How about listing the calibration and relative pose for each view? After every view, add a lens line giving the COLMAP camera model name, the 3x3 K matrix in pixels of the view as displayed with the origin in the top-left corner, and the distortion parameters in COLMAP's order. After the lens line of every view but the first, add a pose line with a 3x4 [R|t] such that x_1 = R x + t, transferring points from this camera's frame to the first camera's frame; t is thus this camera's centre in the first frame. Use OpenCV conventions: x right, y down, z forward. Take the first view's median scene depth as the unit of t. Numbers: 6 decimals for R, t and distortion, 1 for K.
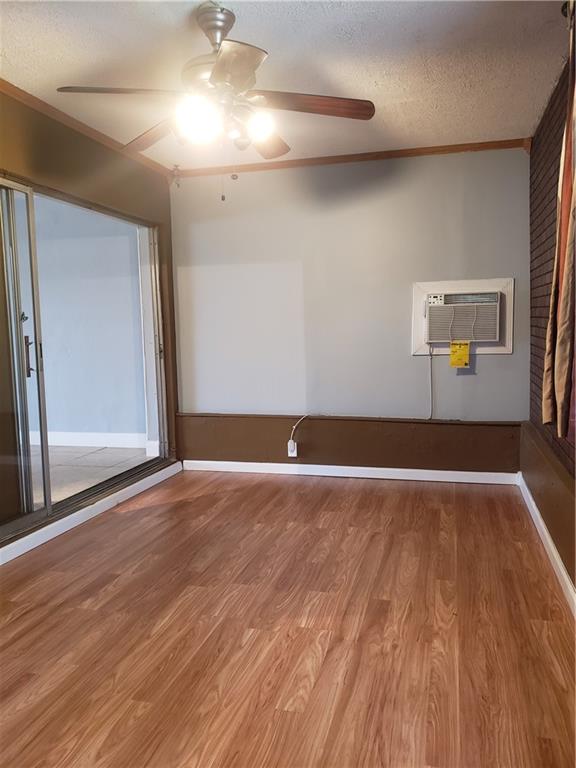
lens RADIAL K [[597.5, 0, 288.0], [0, 597.5, 383.3], [0, 0, 1]] dist [0.000092, 0.005578]
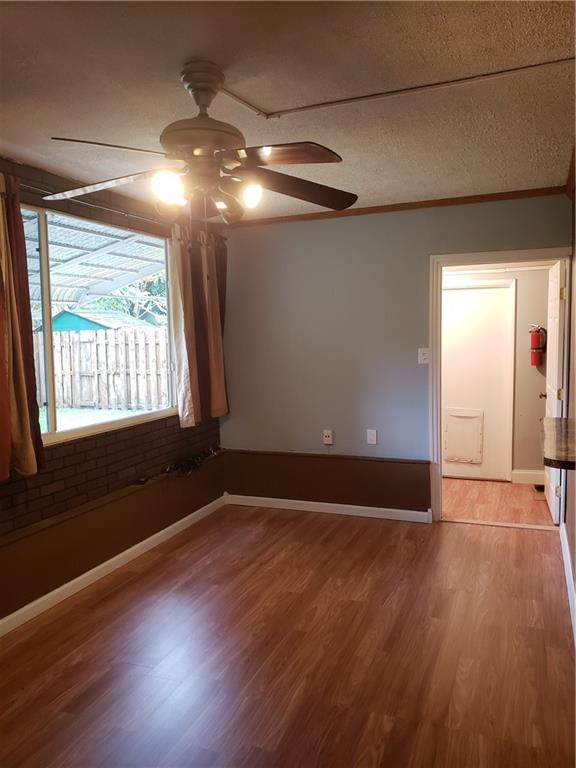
lens RADIAL K [[597.5, 0, 287.9], [0, 597.5, 383.3], [0, 0, 1]] dist [0.000092, 0.005578]
pose [[-0.991985, 0.024708, 0.123920, -0.374598], [0.046545, 0.983189, 0.176557, -0.351326], [-0.117474, 0.180909, -0.976459, 2.150058]]
